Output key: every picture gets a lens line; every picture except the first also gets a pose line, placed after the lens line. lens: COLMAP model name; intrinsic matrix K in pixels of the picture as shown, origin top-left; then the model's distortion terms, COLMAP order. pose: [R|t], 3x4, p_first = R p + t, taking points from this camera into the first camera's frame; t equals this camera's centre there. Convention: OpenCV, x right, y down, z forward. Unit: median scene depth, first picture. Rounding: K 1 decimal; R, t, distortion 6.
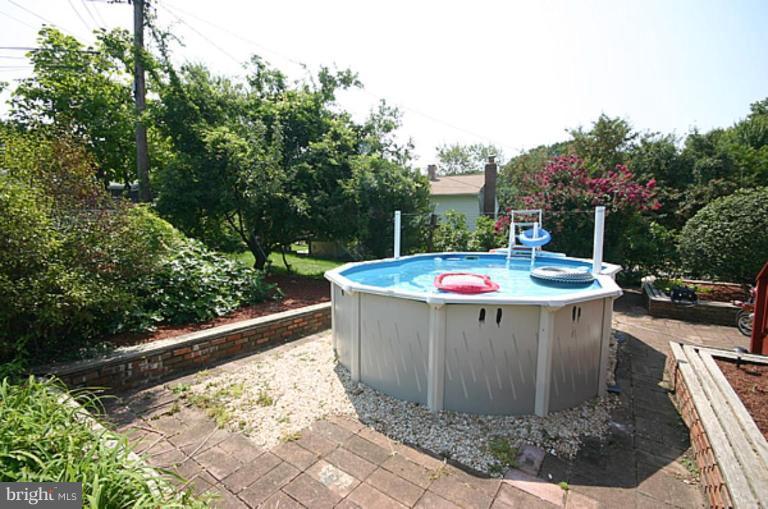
lens RADIAL K [[352.5, 0, 384.0], [0, 352.5, 254.5], [0, 0, 1]] dist [-0.000777, -0.000585]
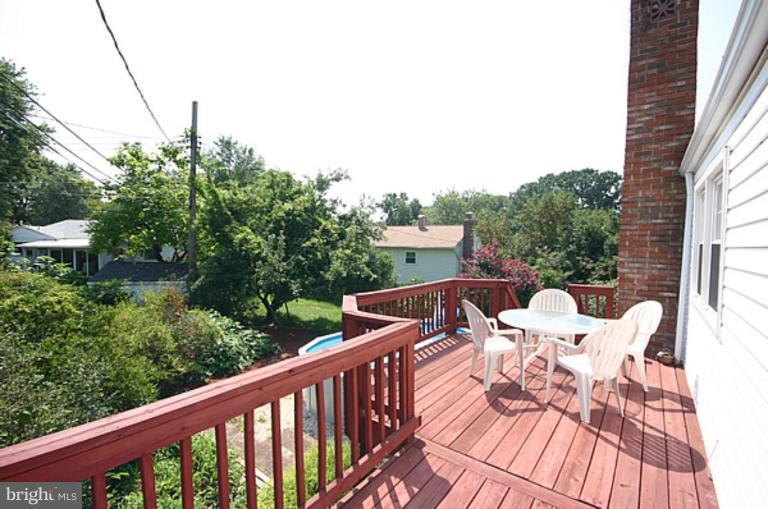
lens RADIAL K [[352.5, 0, 384.0], [0, 352.5, 254.5], [0, 0, 1]] dist [-0.000777, -0.000585]
pose [[0.998761, 0.005854, -0.049423, 0.195839], [-0.008472, 0.998563, -0.052919, -0.187453], [0.049042, 0.053272, 0.997375, -0.447702]]
